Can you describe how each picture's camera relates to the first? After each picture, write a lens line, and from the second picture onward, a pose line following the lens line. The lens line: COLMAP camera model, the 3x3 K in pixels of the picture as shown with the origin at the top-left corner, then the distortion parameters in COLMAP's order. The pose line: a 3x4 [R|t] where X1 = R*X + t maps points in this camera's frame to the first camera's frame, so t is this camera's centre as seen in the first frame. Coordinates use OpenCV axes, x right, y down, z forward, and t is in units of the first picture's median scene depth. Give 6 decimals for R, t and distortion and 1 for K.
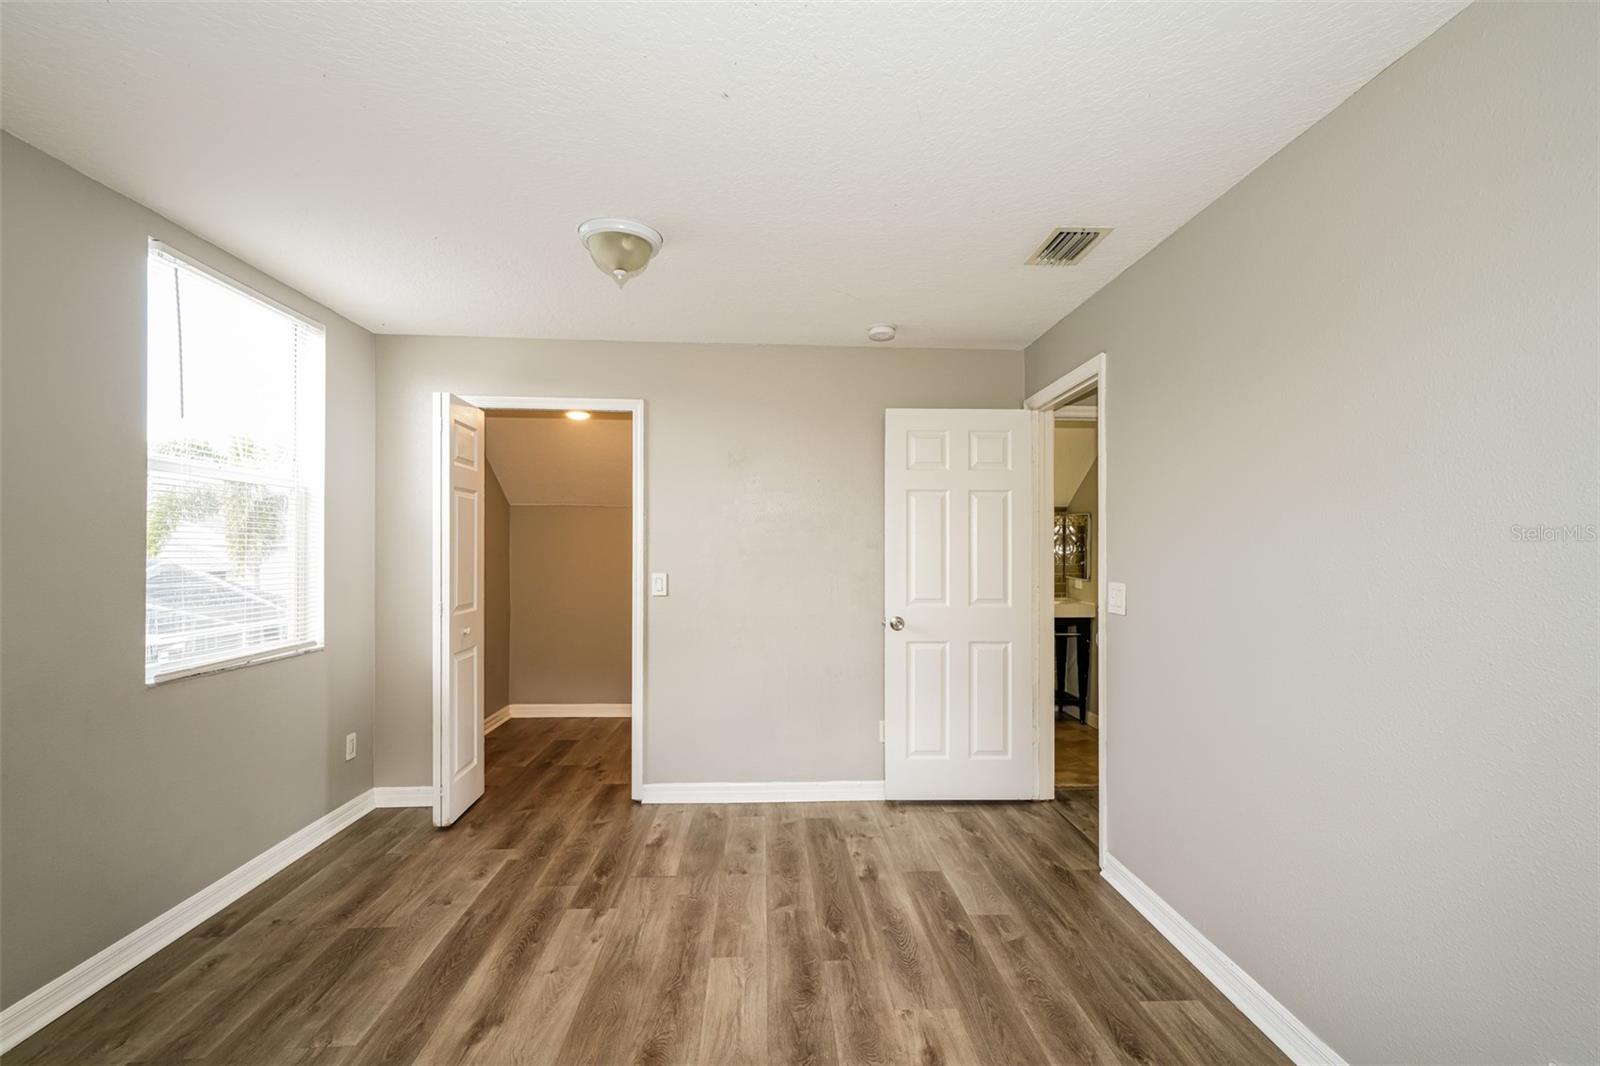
lens RADIAL K [[706.7, 0, 800.0], [0, 706.7, 543.6], [0, 0, 1]] dist [0.008680, -0.000956]
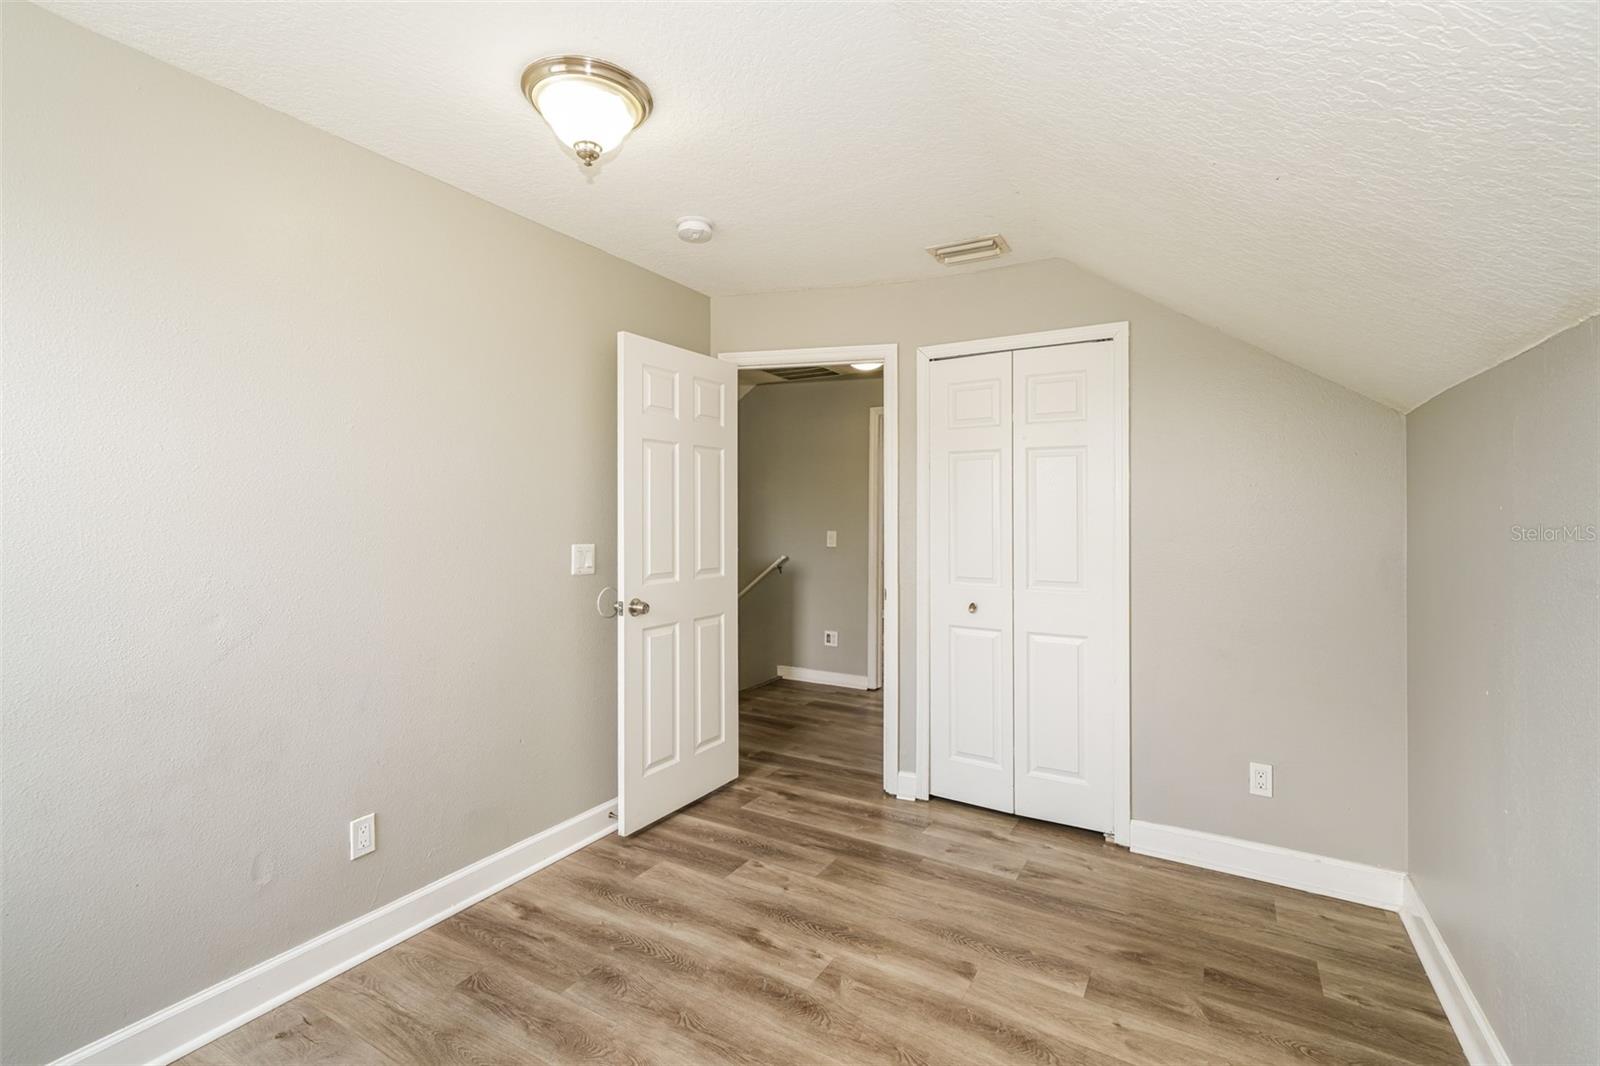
lens RADIAL K [[706.7, 0, 792.3], [0, 706.7, 538.7], [0, 0, 1]] dist [0.008680, -0.000956]
pose [[0.541866, -0.035091, 0.839732, -0.554860], [-0.021989, 0.998194, 0.055902, -0.017177], [-0.840177, -0.048756, 0.540116, 0.538925]]
